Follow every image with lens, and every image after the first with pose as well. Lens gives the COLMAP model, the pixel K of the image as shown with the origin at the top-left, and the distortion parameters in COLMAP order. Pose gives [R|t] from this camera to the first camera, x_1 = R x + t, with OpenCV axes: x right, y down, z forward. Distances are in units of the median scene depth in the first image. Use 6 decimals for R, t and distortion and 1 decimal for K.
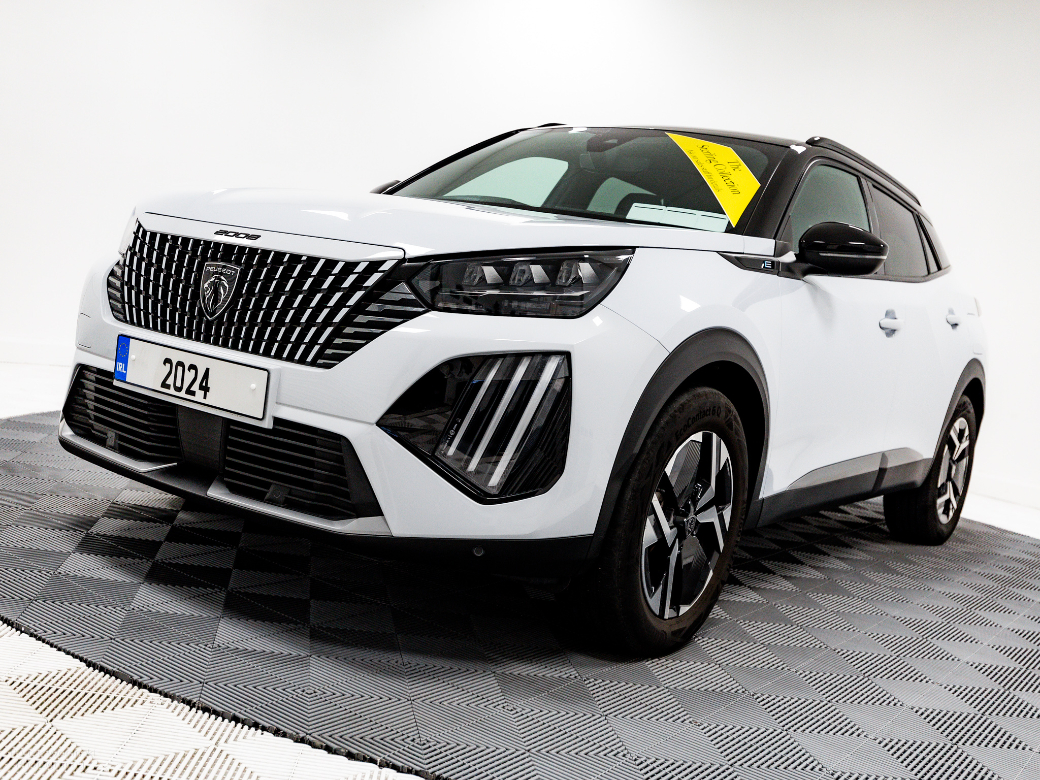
lens RADIAL K [[1106.9, 0, 525.1], [0, 1106.9, 399.0], [0, 0, 1]] dist [0.030131, 0.000000]
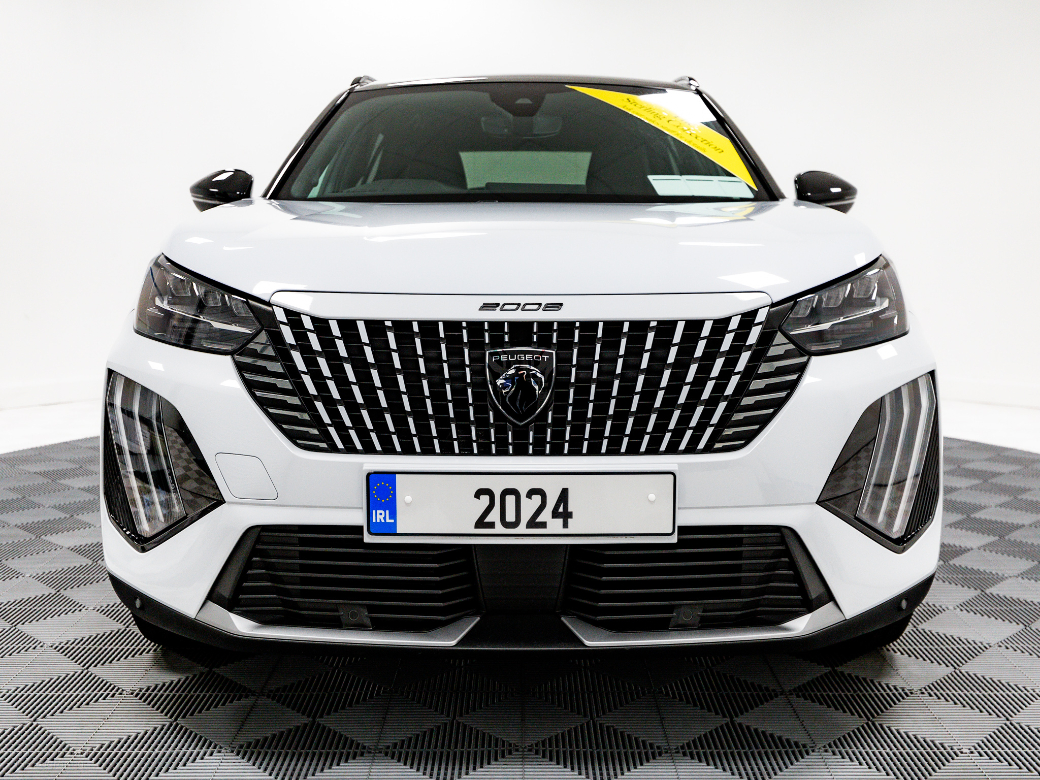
lens RADIAL K [[1106.9, 0, 522.4], [0, 1106.9, 380.4], [0, 0, 1]] dist [0.030131, 0.000000]
pose [[0.813459, -0.224195, 0.536676, -0.694704], [0.178534, 0.974426, 0.136455, -0.207476], [-0.553544, -0.015186, 0.832681, 0.377355]]
